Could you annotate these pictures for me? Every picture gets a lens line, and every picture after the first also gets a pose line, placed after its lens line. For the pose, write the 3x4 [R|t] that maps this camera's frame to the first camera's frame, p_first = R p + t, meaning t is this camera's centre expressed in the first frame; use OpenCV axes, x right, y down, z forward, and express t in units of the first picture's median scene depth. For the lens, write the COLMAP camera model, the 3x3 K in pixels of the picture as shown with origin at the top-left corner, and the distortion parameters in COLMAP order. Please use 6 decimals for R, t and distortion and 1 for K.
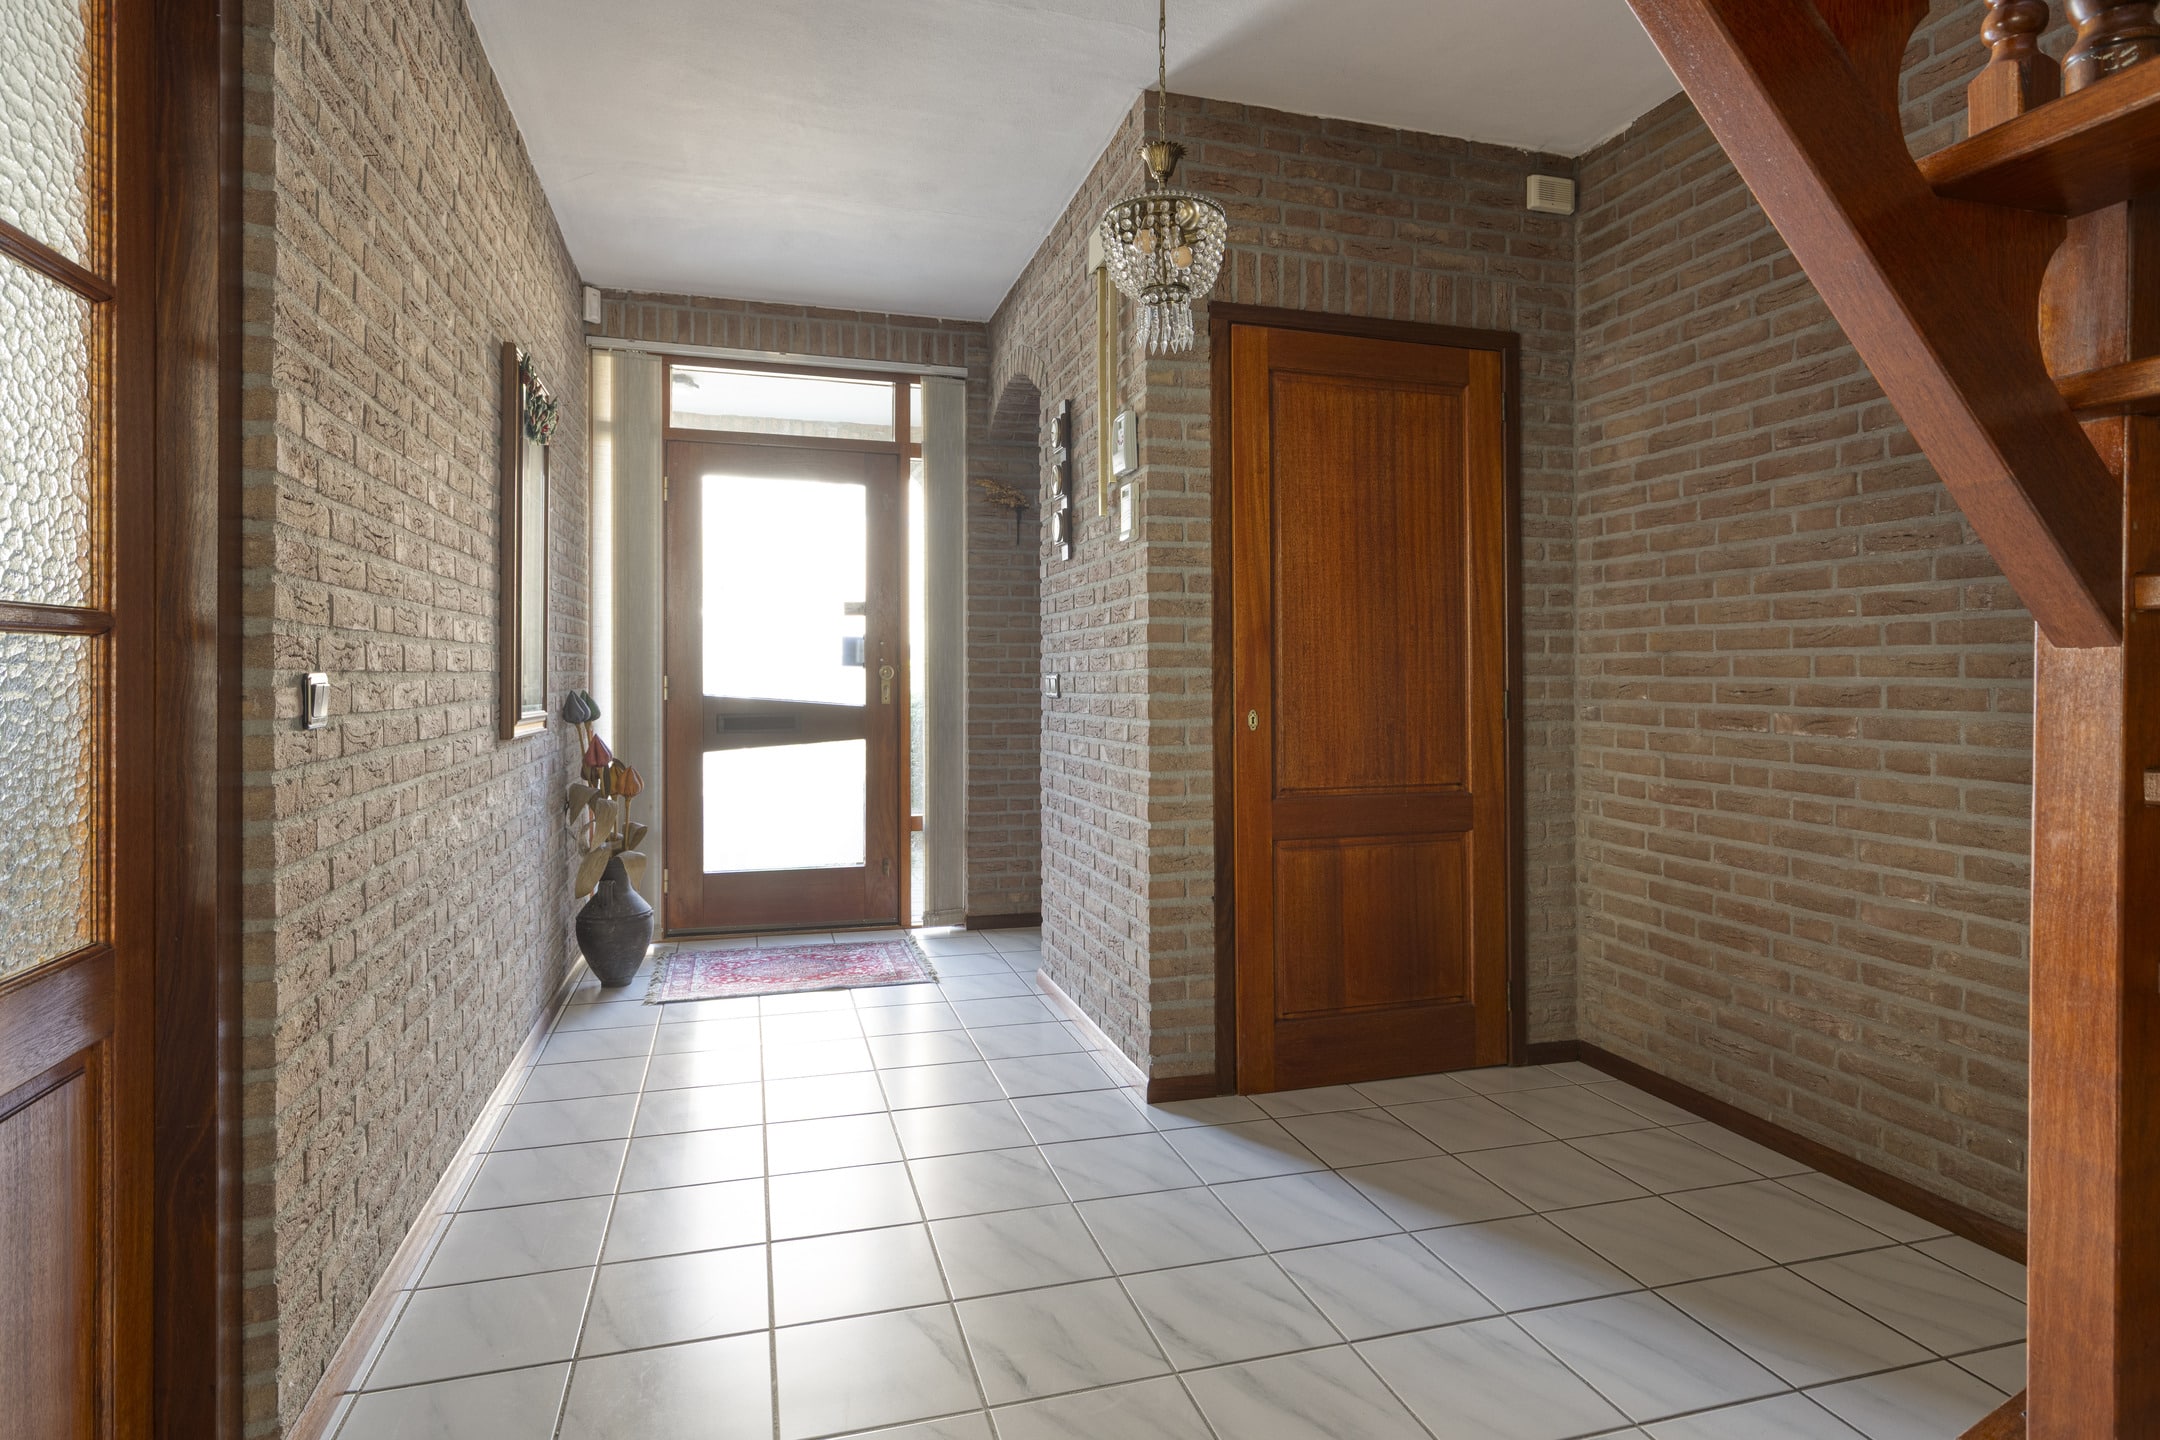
lens RADIAL K [[1136.7, 0, 1080.0], [0, 1136.7, 720.0], [0, 0, 1]] dist [-0.002125, -0.000486]
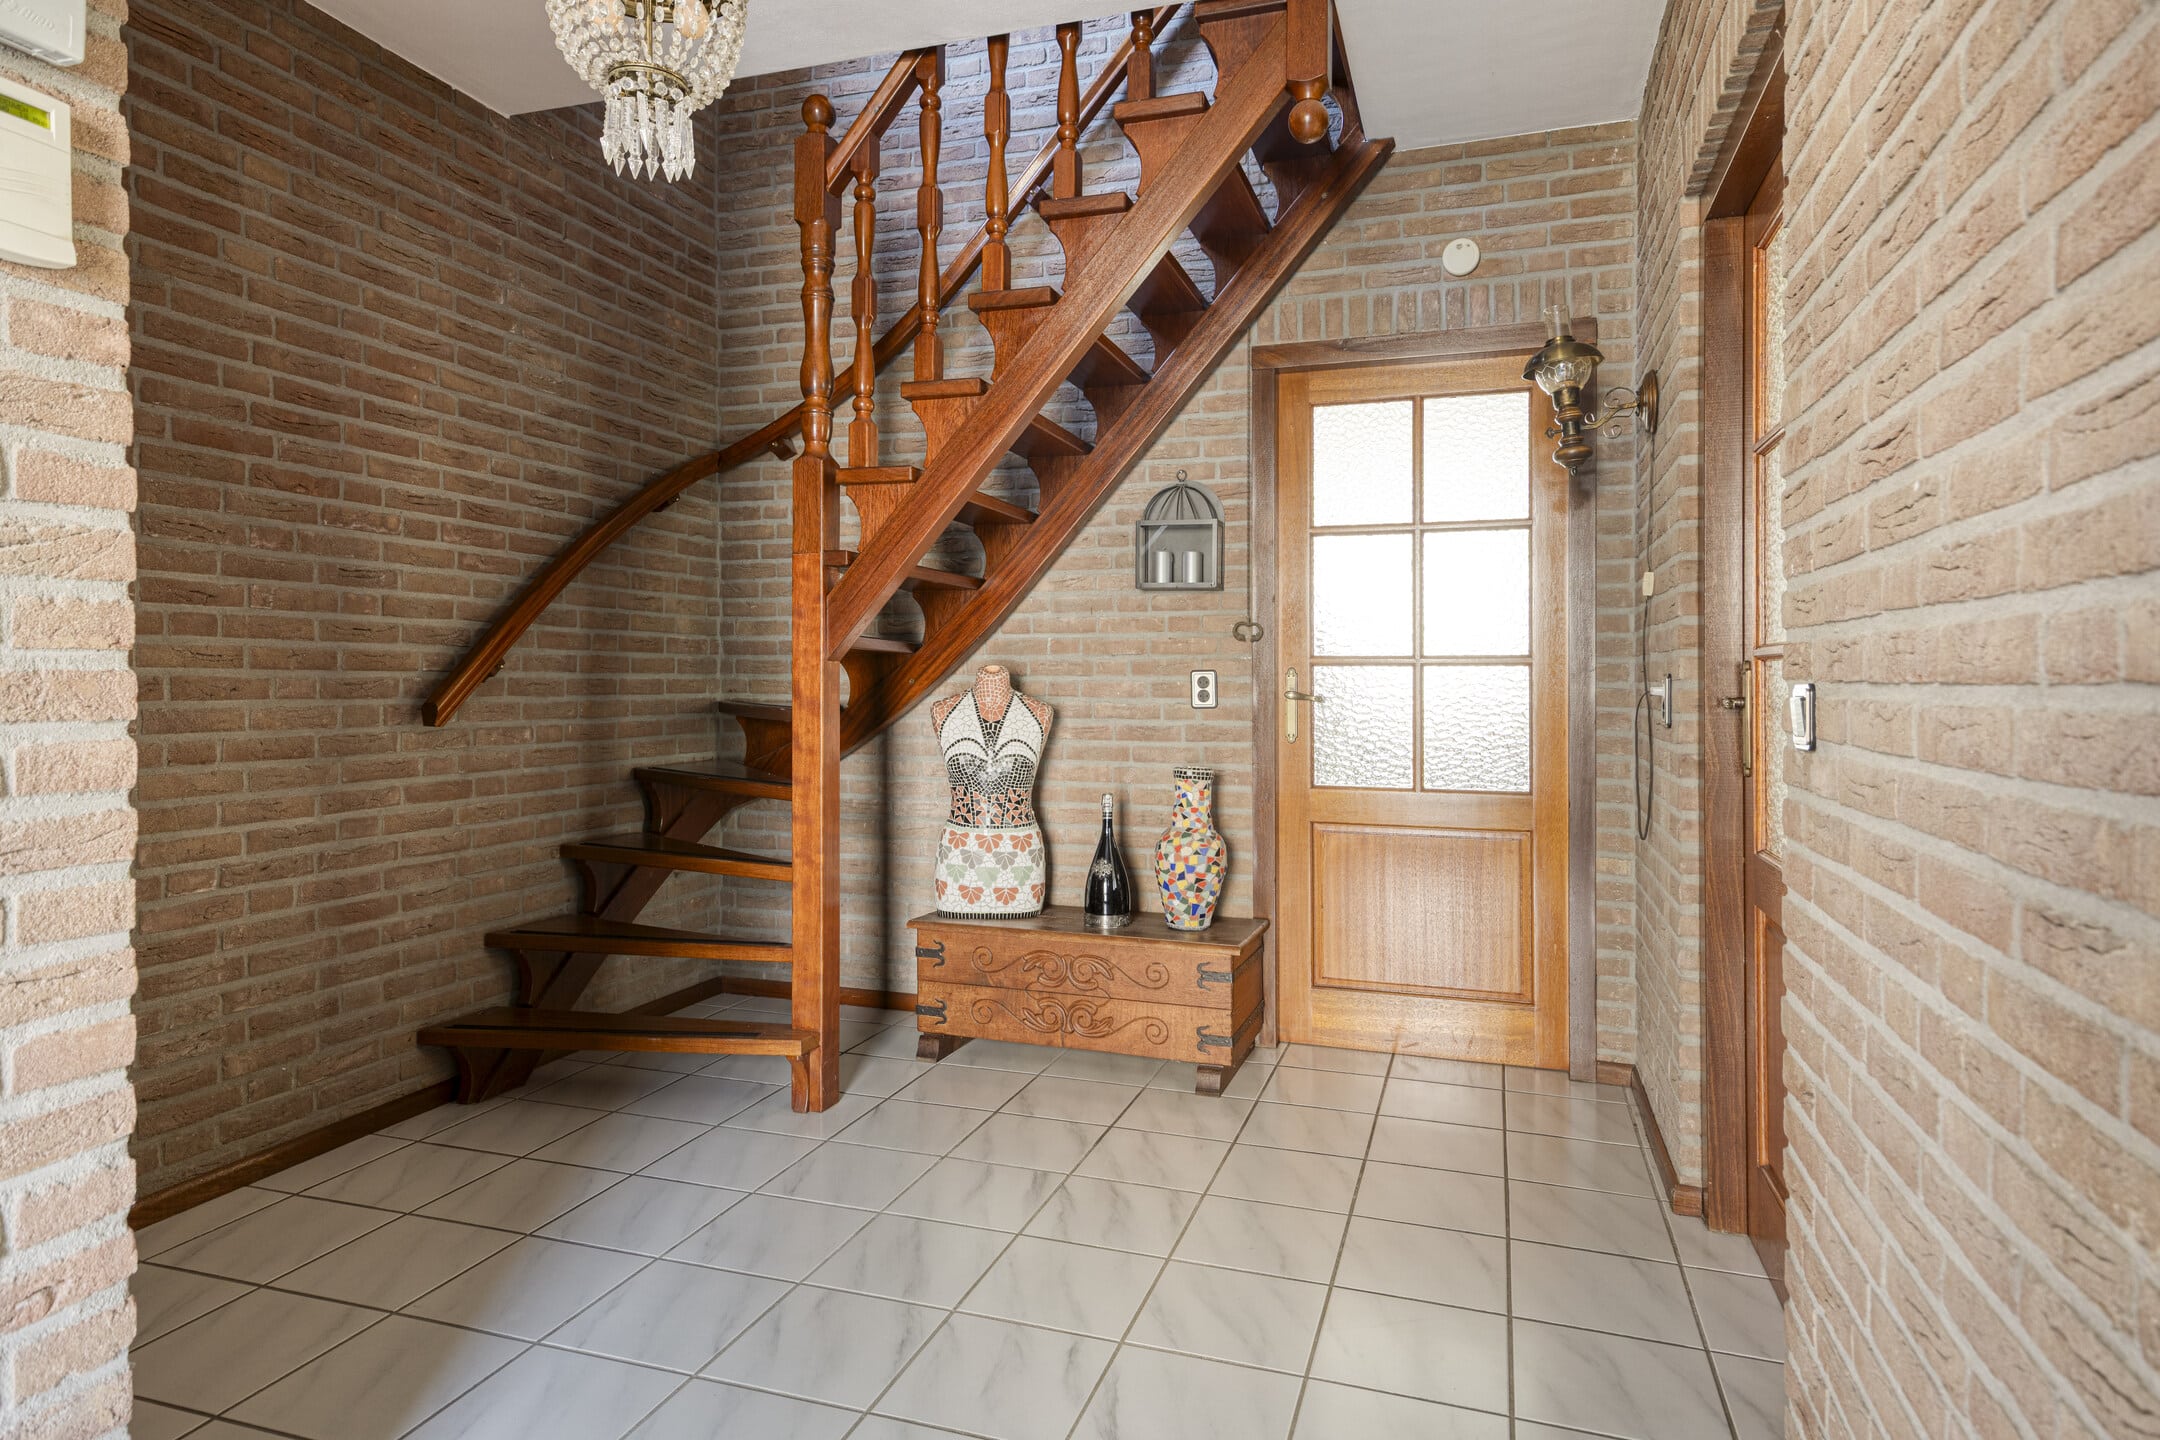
lens RADIAL K [[1222.7, 0, 1081.7], [0, 1222.7, 682.0], [0, 0, 1]] dist [0.040038, 0.000095]
pose [[-0.819138, -0.009213, 0.573522, -0.551547], [0.013423, 0.999289, 0.035225, -0.055227], [-0.573439, 0.036552, -0.818432, 1.496967]]
